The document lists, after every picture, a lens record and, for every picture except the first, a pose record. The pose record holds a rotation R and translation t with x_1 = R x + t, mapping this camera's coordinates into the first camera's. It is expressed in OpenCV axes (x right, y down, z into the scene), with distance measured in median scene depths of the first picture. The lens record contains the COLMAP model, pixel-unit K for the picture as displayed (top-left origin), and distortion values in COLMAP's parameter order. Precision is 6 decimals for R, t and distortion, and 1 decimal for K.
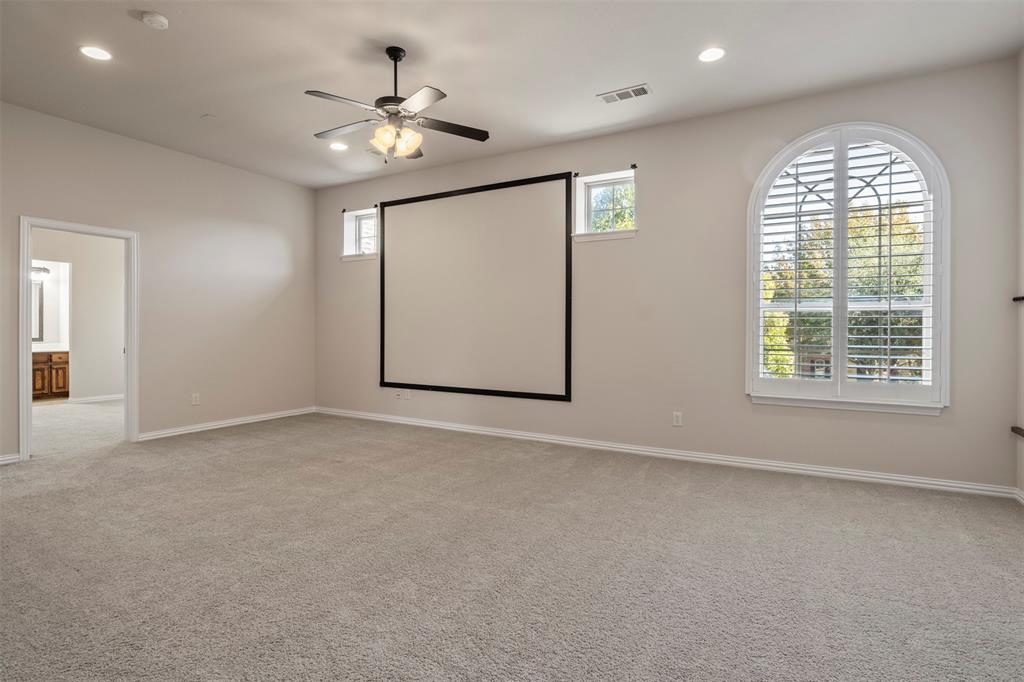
lens RADIAL K [[515.5, 0, 510.2], [0, 515.5, 324.9], [0, 0, 1]] dist [-0.001502, -0.000191]
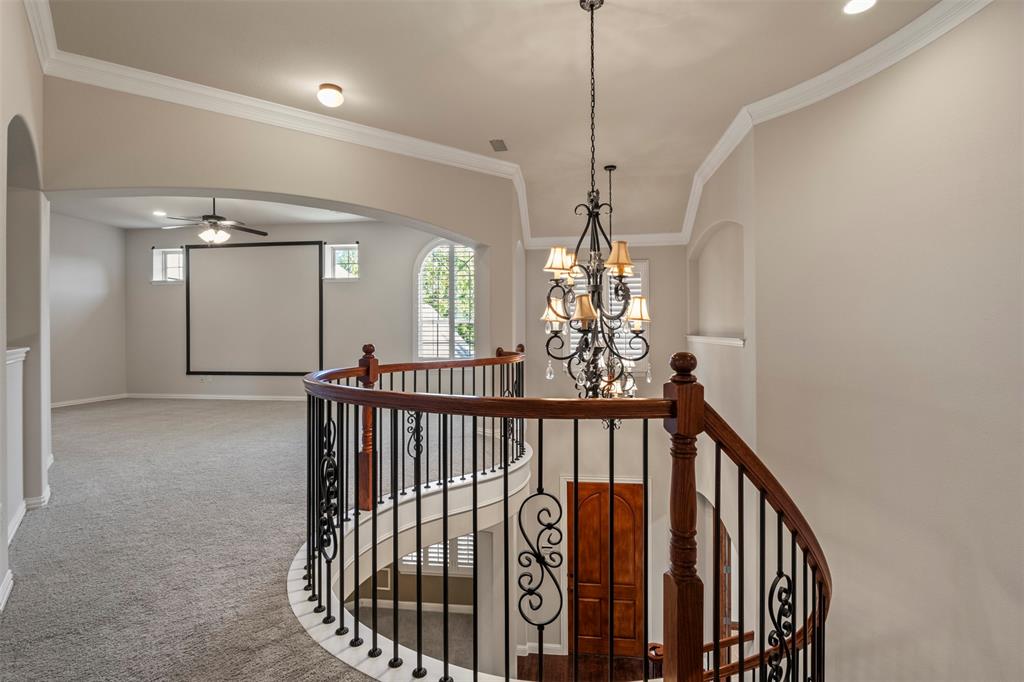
lens RADIAL K [[515.5, 0, 510.2], [0, 515.5, 324.9], [0, 0, 1]] dist [-0.001502, -0.000191]
pose [[0.926349, -0.005745, 0.376622, 0.040284], [0.007105, 0.999972, -0.002223, -0.008374], [-0.376599, 0.004736, 0.926364, -0.651568]]
